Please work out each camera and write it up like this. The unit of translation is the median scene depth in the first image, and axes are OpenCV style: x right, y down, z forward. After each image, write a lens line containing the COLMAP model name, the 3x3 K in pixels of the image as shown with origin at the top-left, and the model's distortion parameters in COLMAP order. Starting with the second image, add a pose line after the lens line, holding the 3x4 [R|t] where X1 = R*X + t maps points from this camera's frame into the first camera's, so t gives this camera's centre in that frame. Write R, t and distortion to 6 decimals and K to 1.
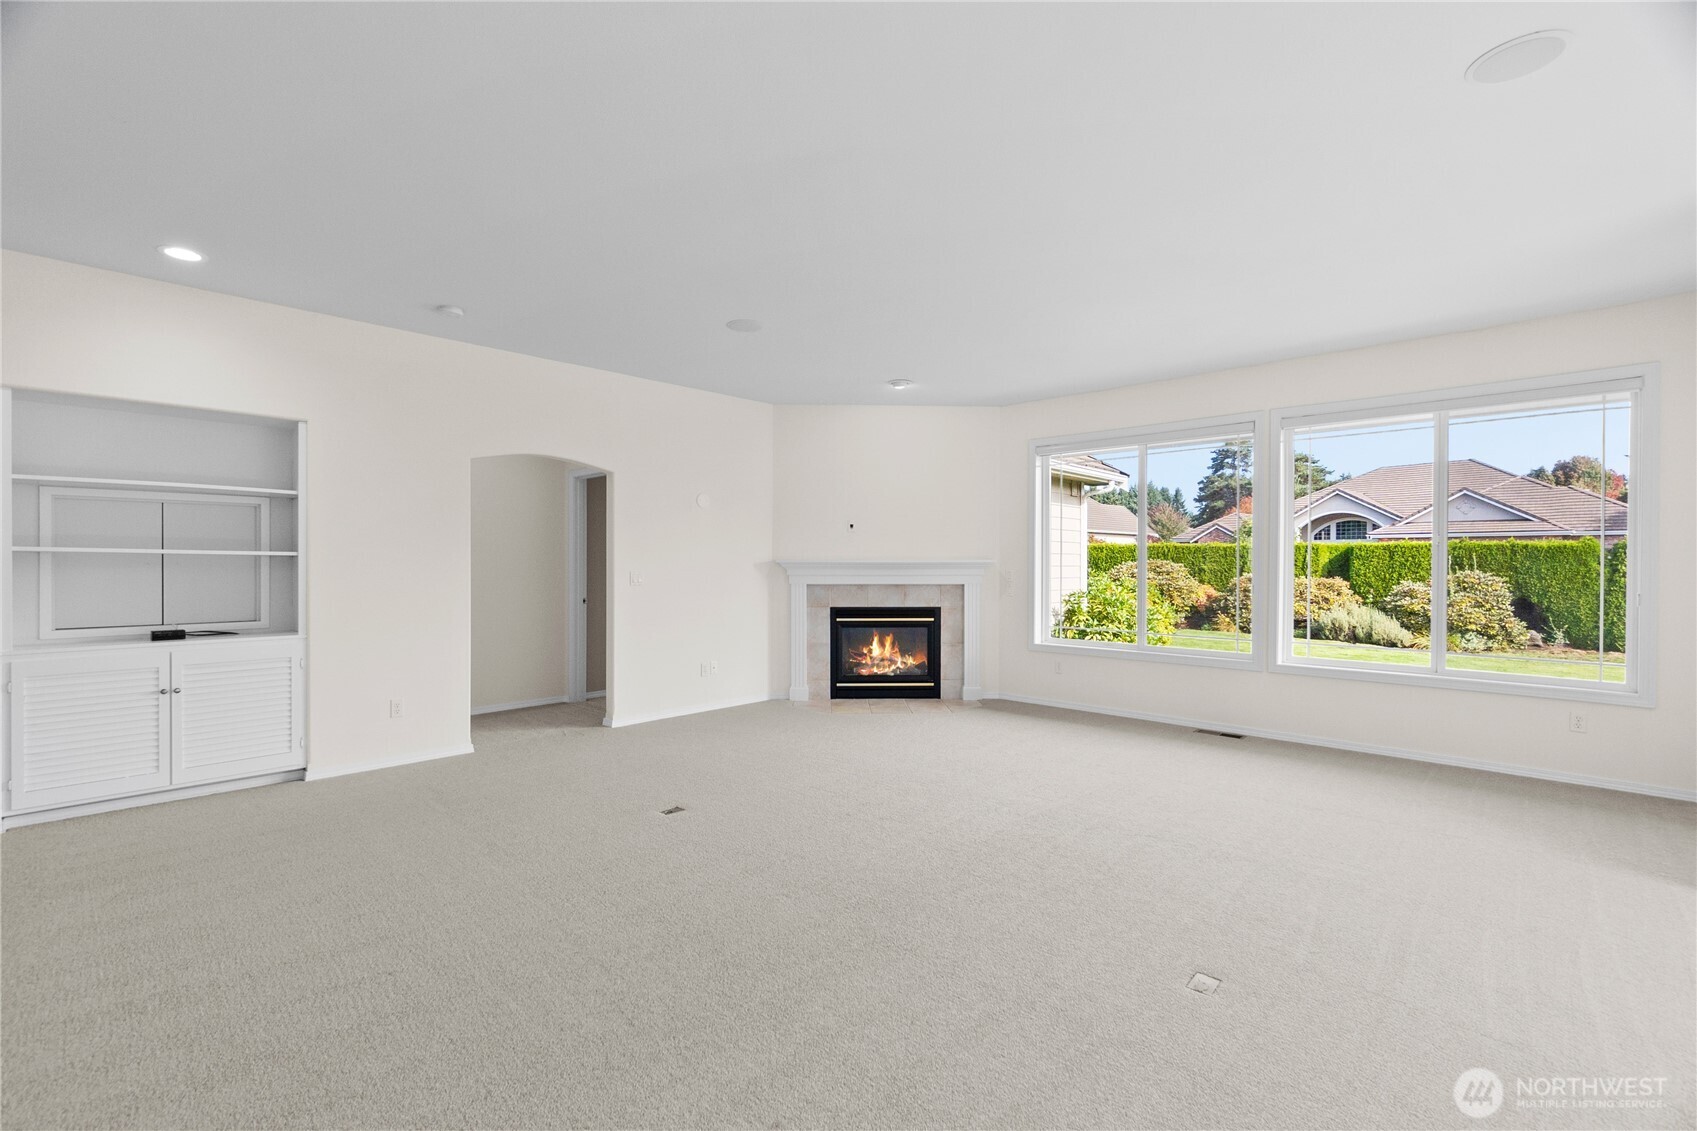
lens RADIAL K [[743.1, 0, 862.5], [0, 743.1, 562.6], [0, 0, 1]] dist [0.004225, -0.001840]
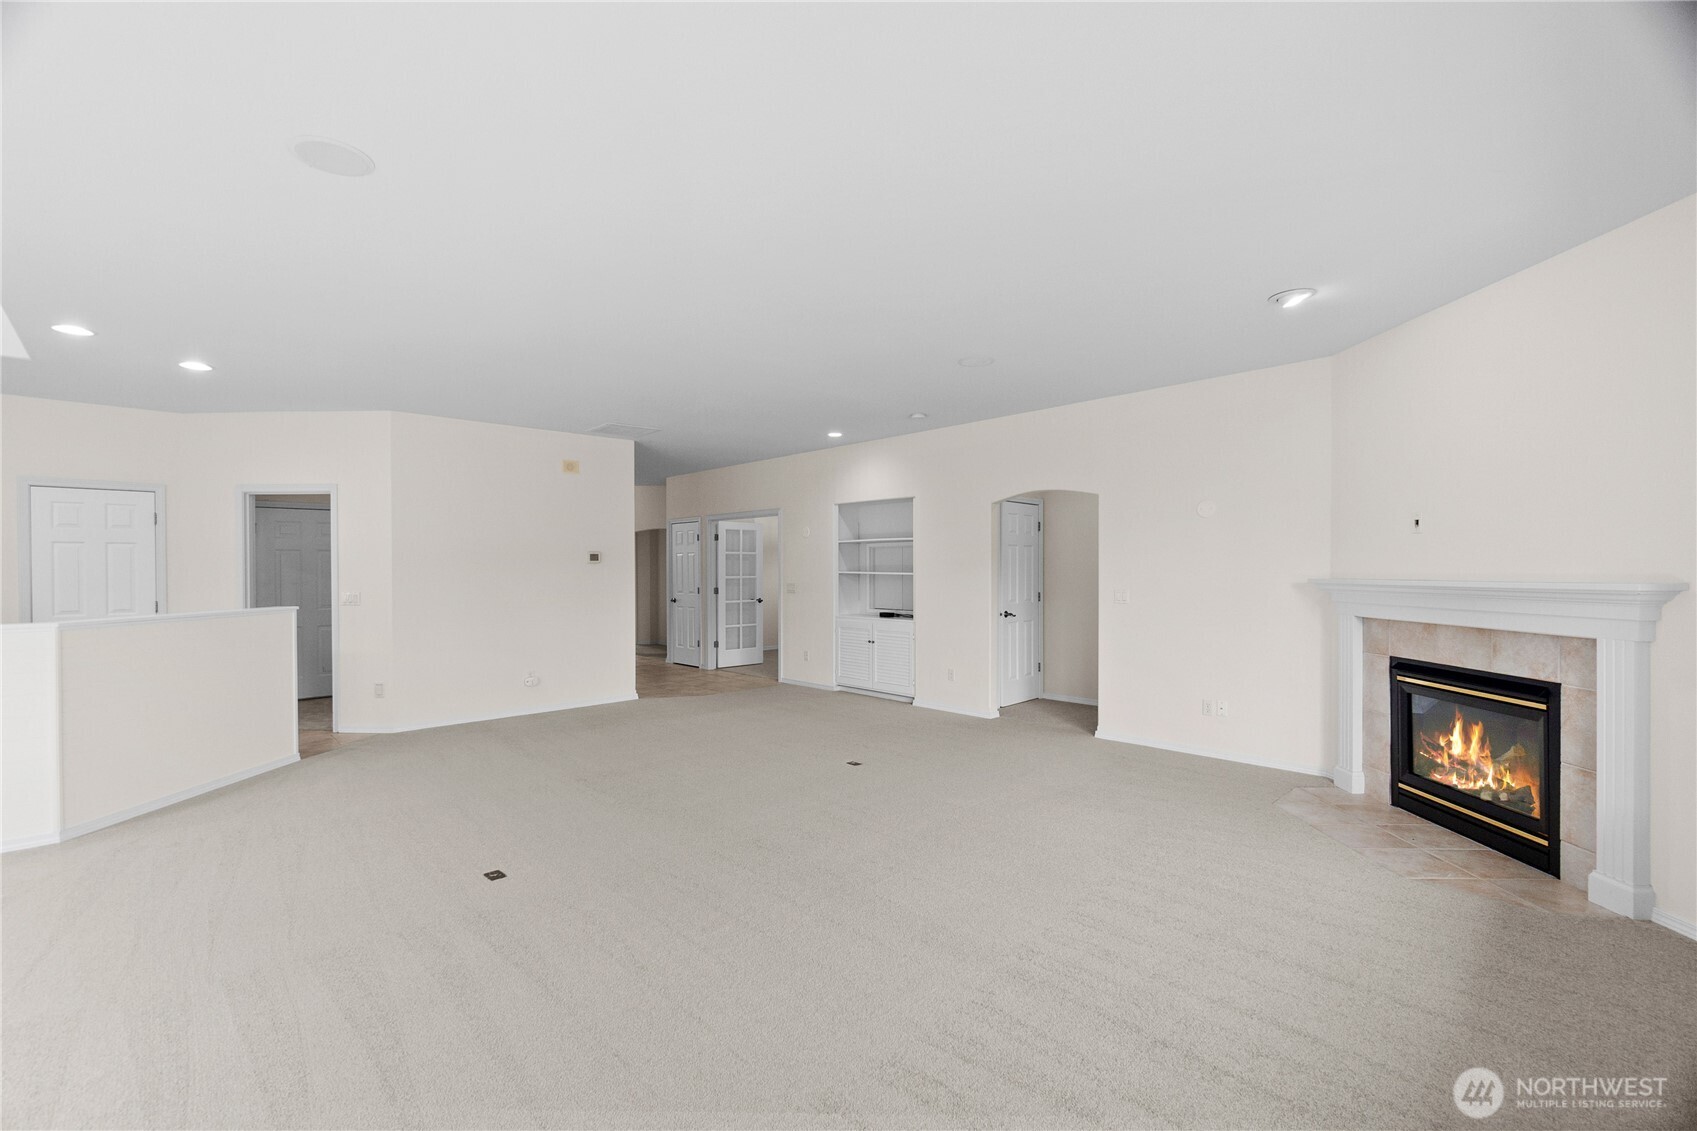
lens RADIAL K [[743.1, 0, 847.2], [0, 743.1, 568.8], [0, 0, 1]] dist [0.004225, -0.001840]
pose [[-0.066489, -0.001803, -0.997786, 0.600391], [0.002863, 0.999994, -0.001998, -0.012739], [0.997783, -0.002990, -0.066484, 0.585059]]
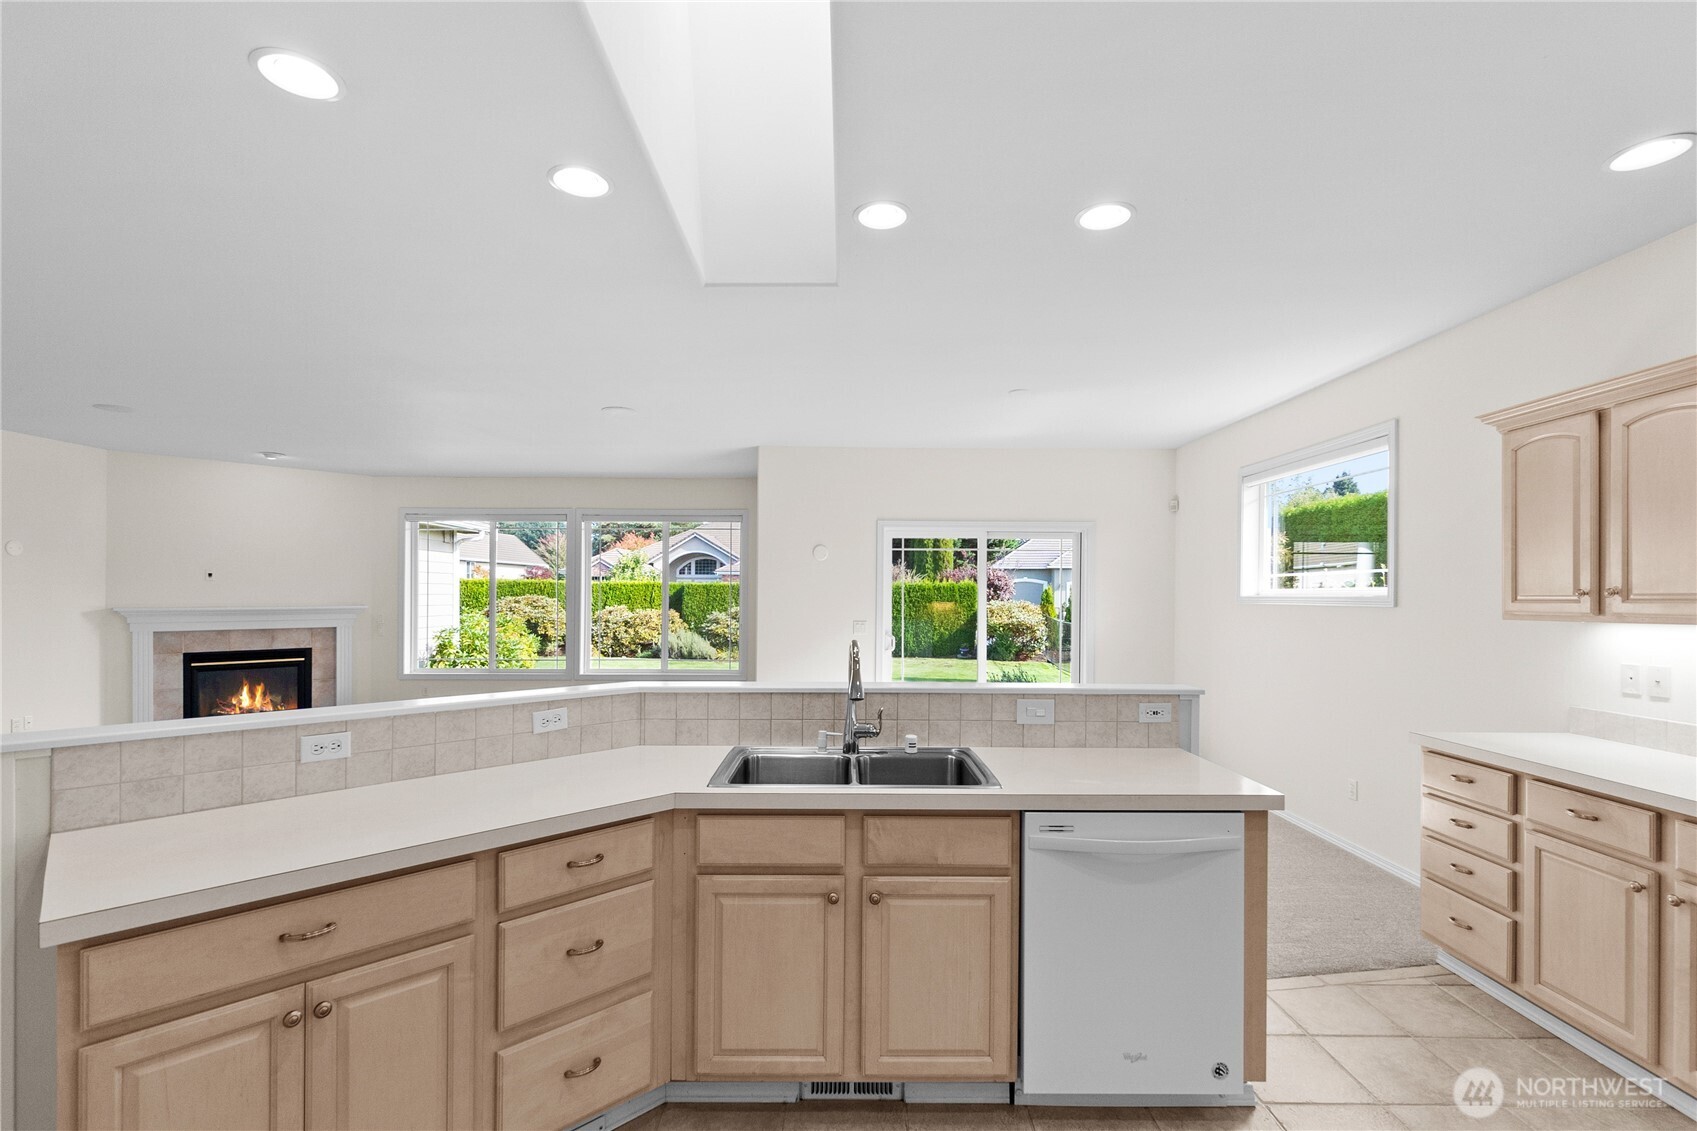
lens RADIAL K [[743.1, 0, 829.1], [0, 743.1, 594.5], [0, 0, 1]] dist [0.004225, -0.001840]
pose [[0.740627, 0.000388, 0.671916, -0.073893], [-0.002513, 0.999994, 0.002193, -0.026244], [-0.671911, -0.003313, 0.740624, -0.377215]]
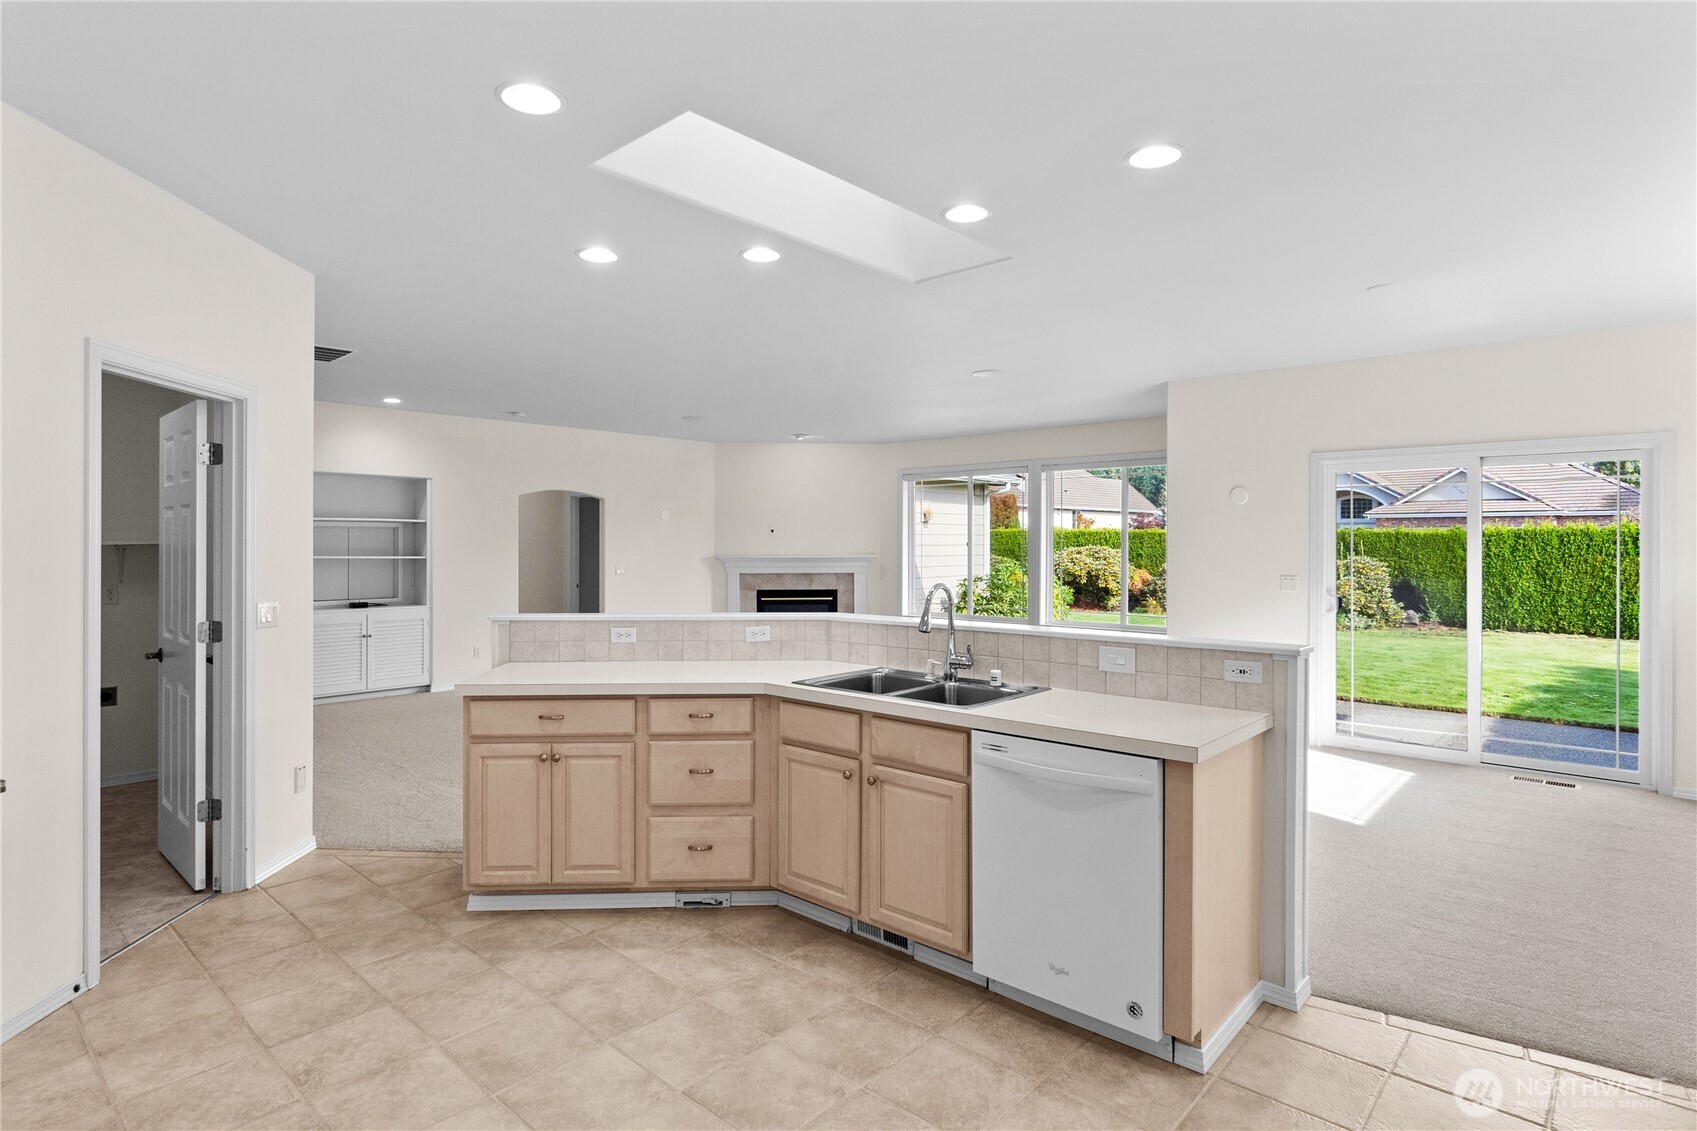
lens RADIAL K [[853.5, 0, 866.3], [0, 853.5, 538.9], [0, 0, 1]] dist [0.001276, 0.003196]
pose [[0.999409, -0.002093, 0.034323, 0.104959], [0.002263, 0.999985, -0.004905, -0.026033], [-0.034313, 0.004979, 0.999399, -0.588417]]
